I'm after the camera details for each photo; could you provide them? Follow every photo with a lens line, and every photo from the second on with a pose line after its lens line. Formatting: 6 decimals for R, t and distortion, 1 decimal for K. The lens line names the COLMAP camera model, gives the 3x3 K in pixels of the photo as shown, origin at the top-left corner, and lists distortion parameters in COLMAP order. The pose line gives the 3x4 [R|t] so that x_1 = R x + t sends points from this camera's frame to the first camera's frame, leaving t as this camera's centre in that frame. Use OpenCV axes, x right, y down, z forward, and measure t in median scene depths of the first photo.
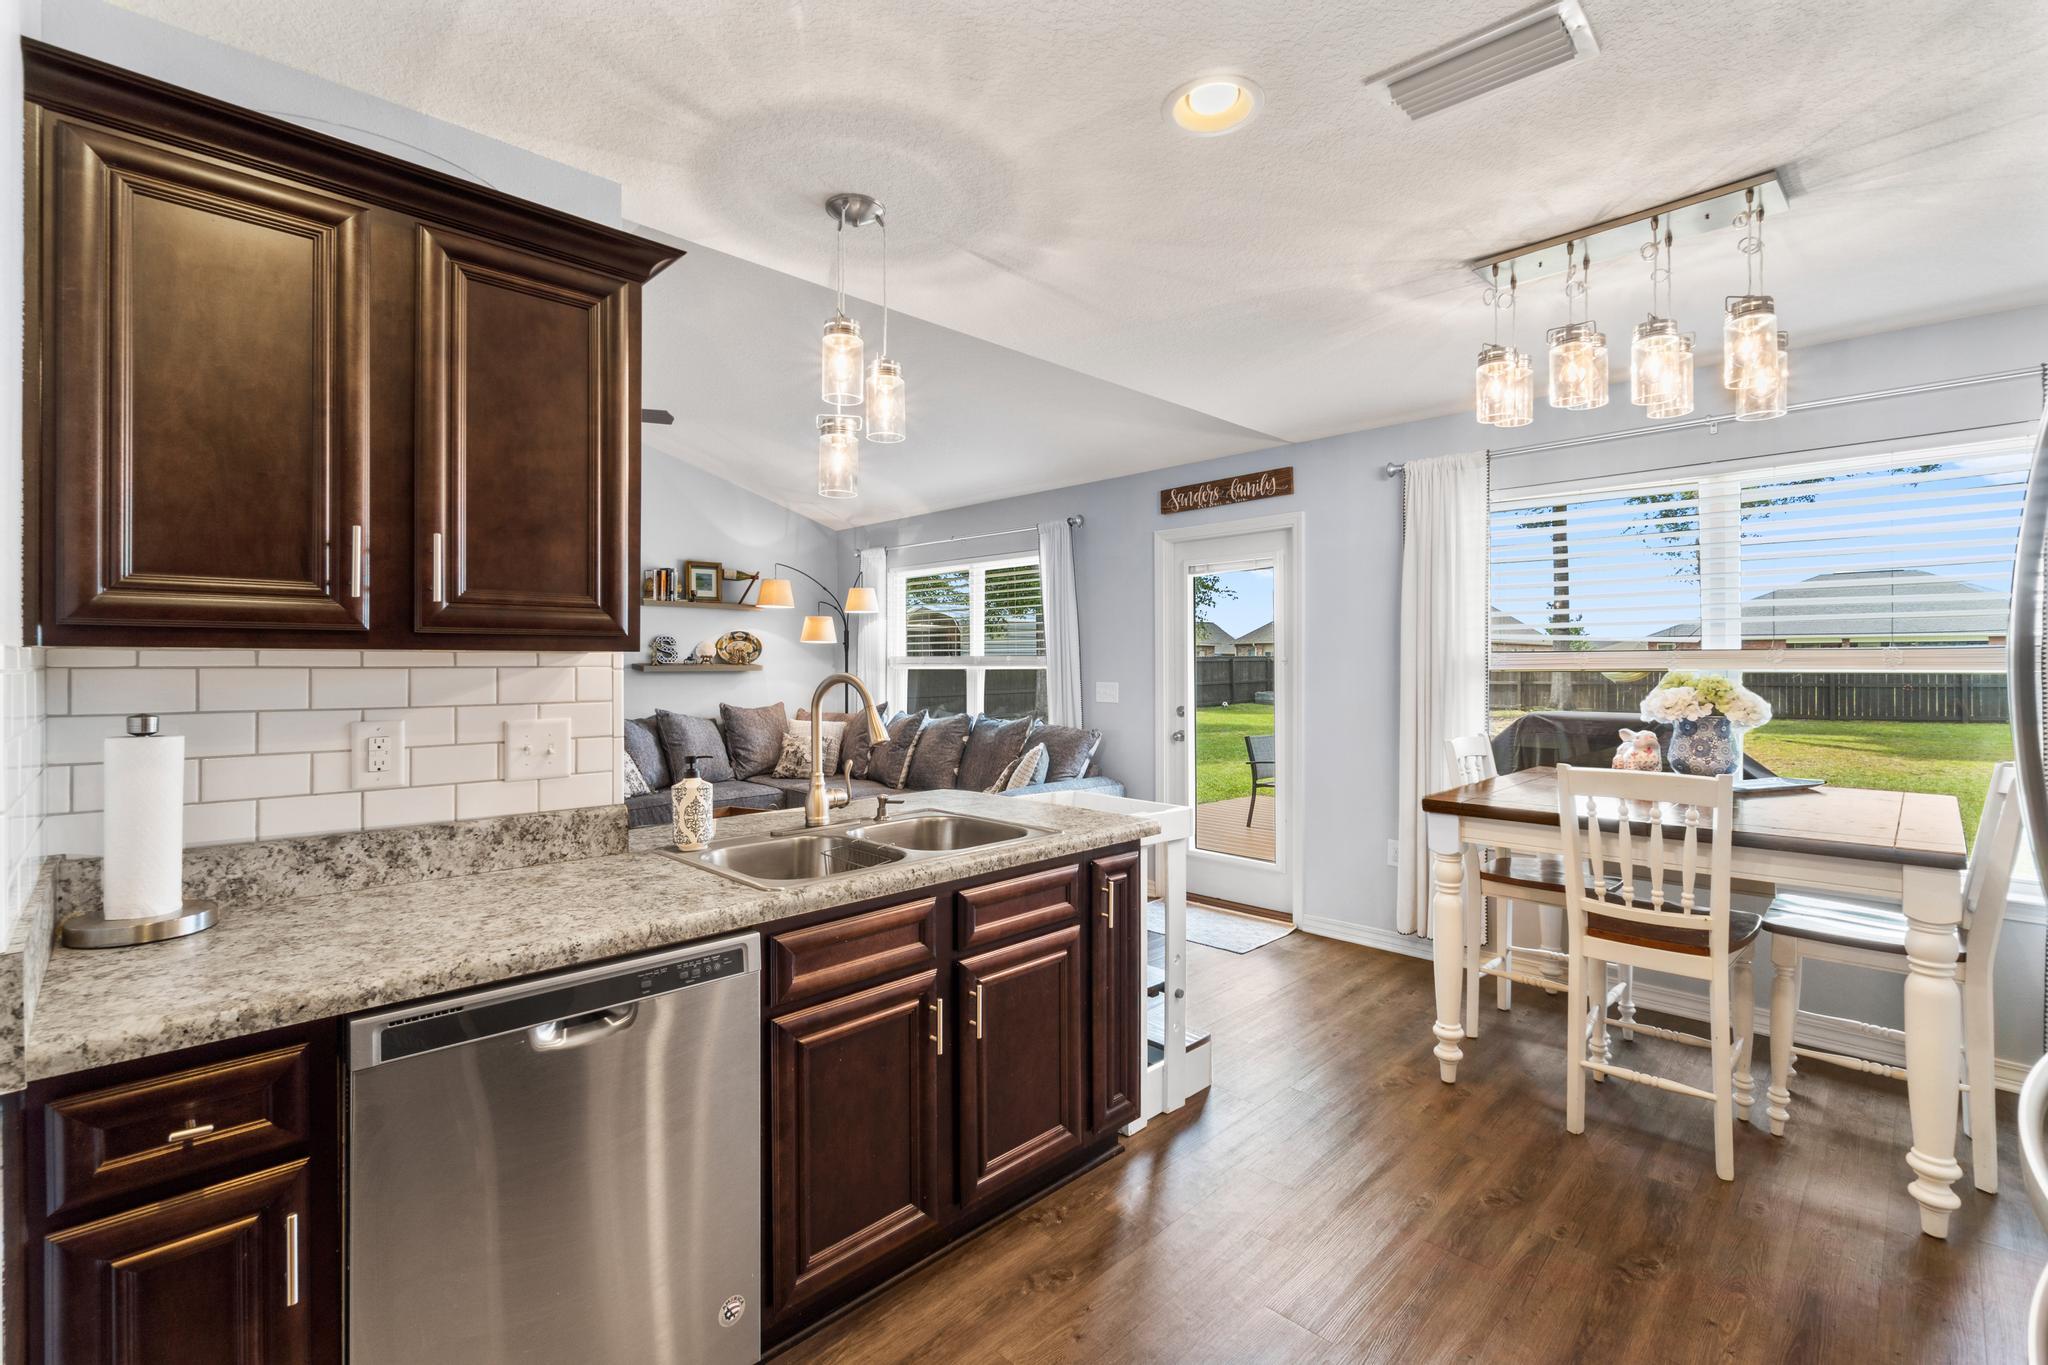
lens RADIAL K [[888.3, 0, 1042.6], [0, 888.3, 663.0], [0, 0, 1]] dist [-0.005295, 0.000607]
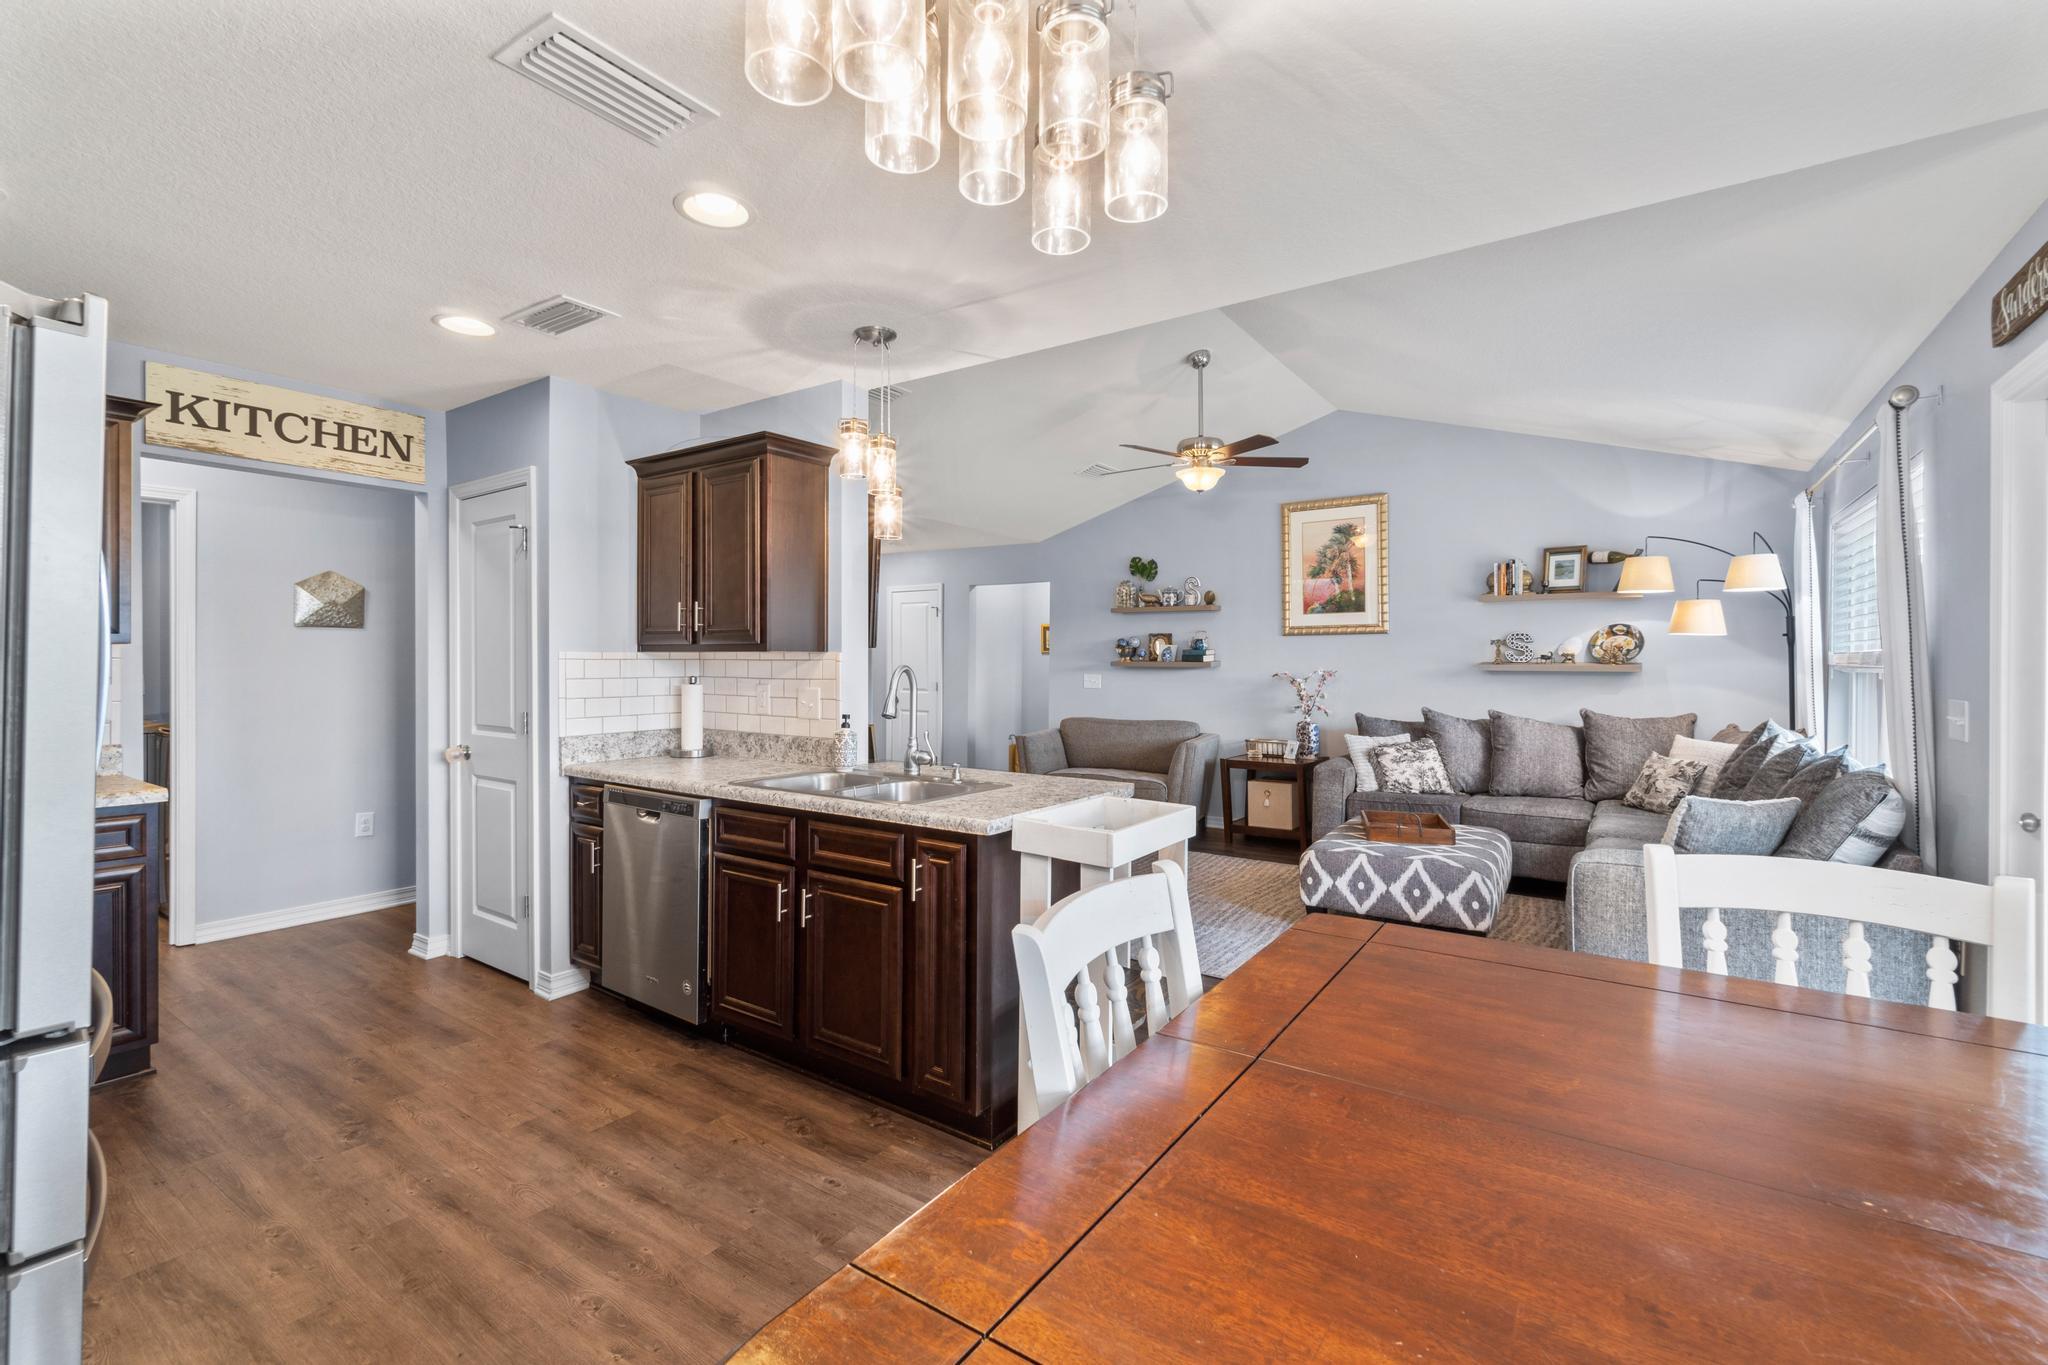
lens RADIAL K [[888.3, 0, 1012.3], [0, 888.3, 662.7], [0, 0, 1]] dist [-0.005295, 0.000607]
pose [[0.167683, -0.000102, -0.985841, 0.561700], [-0.002582, 0.999997, -0.000542, 0.003978], [0.985838, 0.002636, 0.167682, 0.452959]]
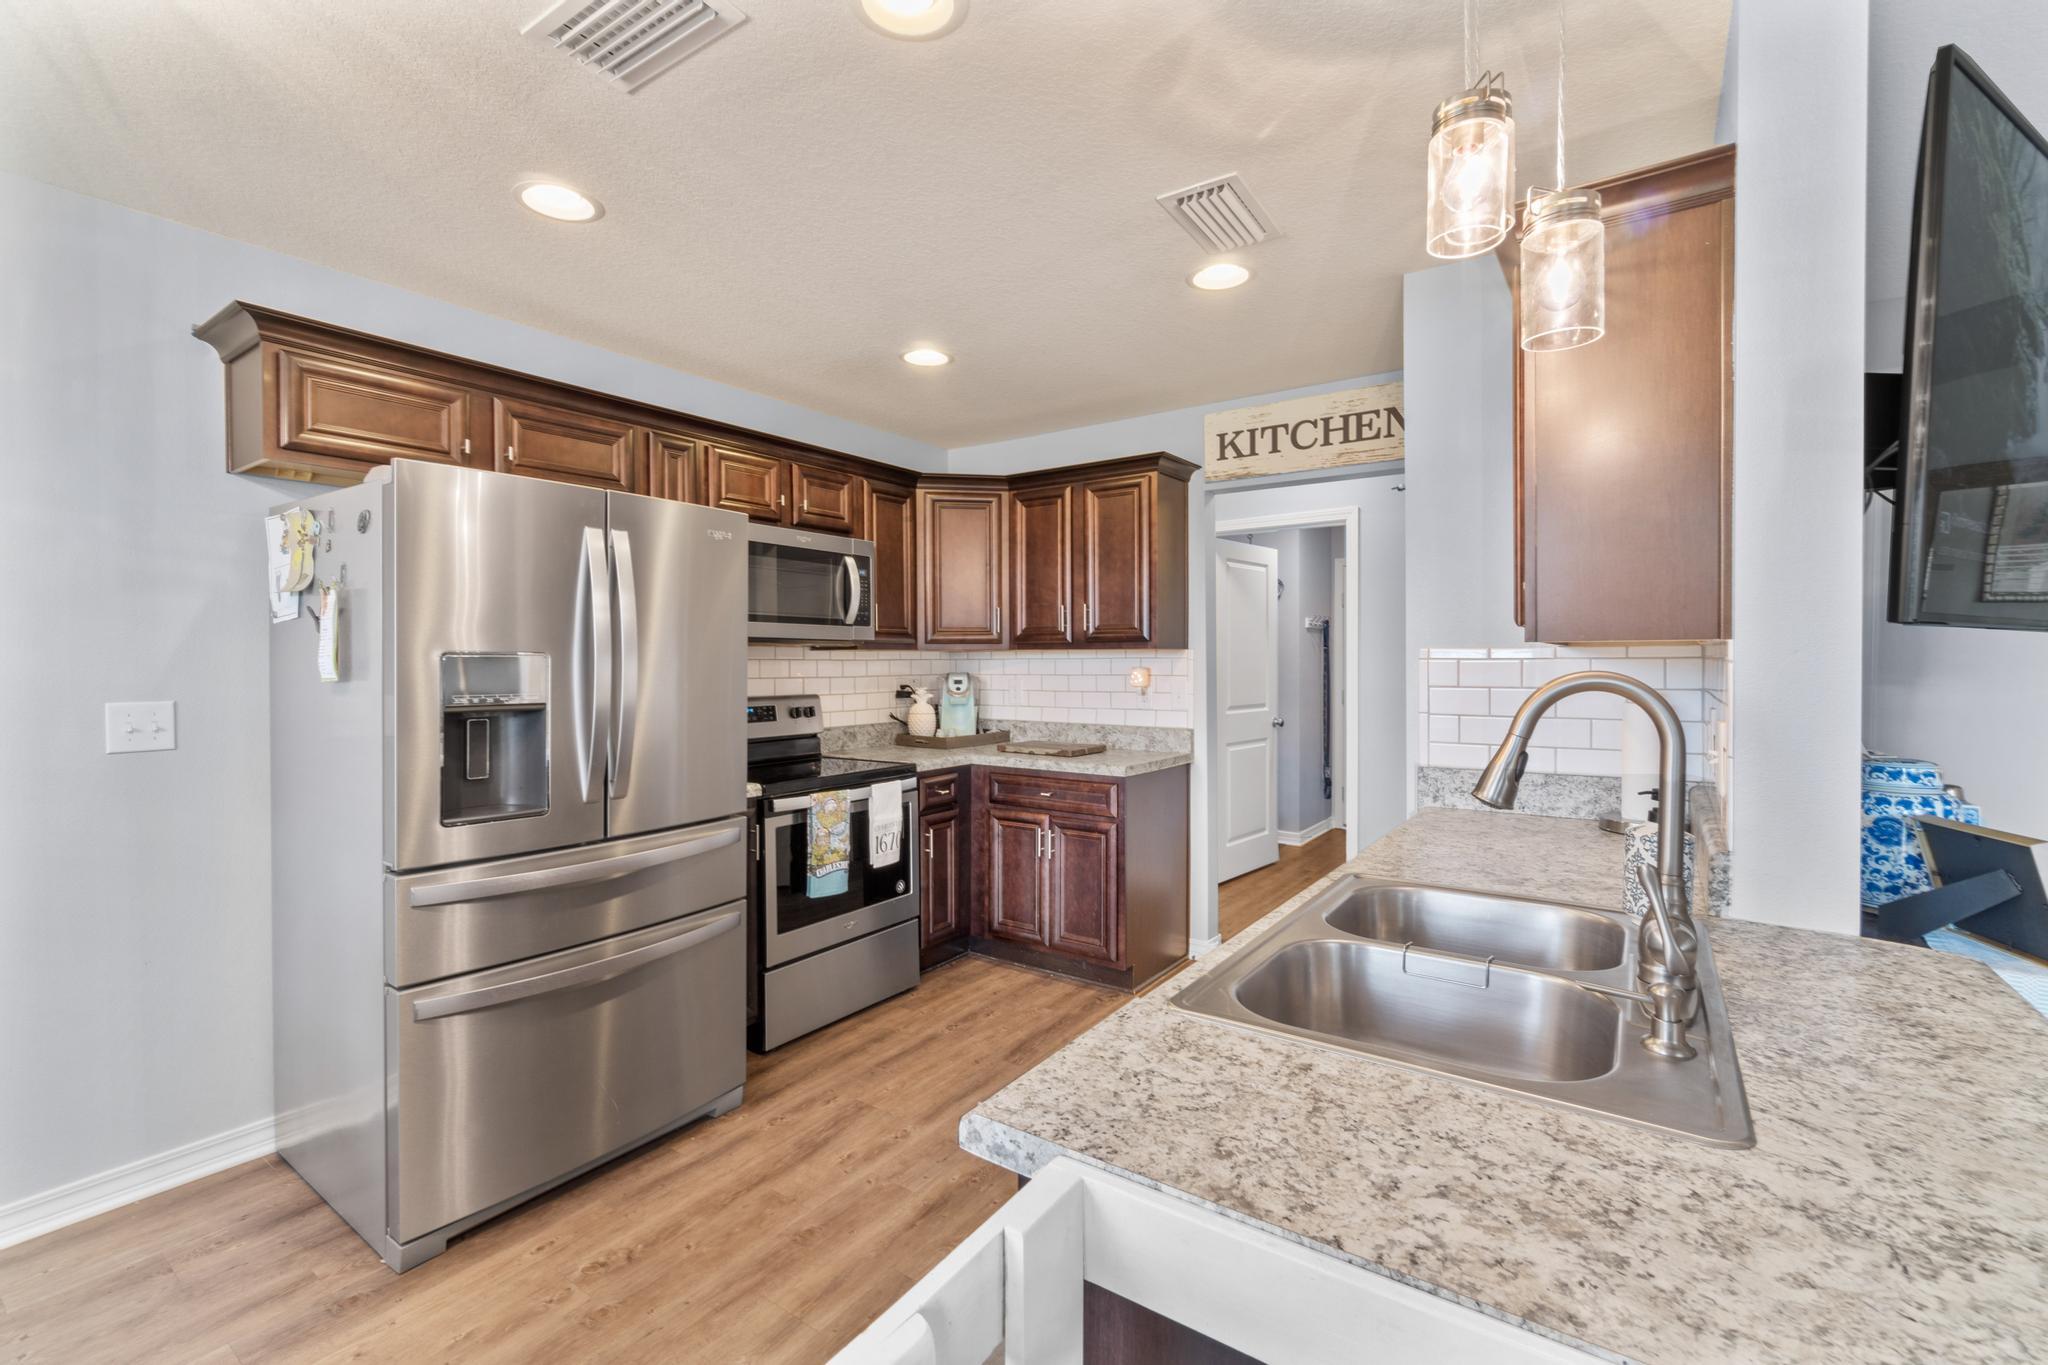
lens RADIAL K [[888.3, 0, 1021.7], [0, 888.3, 670.6], [0, 0, 1]] dist [-0.005295, 0.000607]
pose [[-0.985841, 0.002133, -0.167671, 0.081685], [0.000481, 0.999951, 0.009892, 0.003439], [0.167684, 0.009671, -0.985793, 0.702971]]
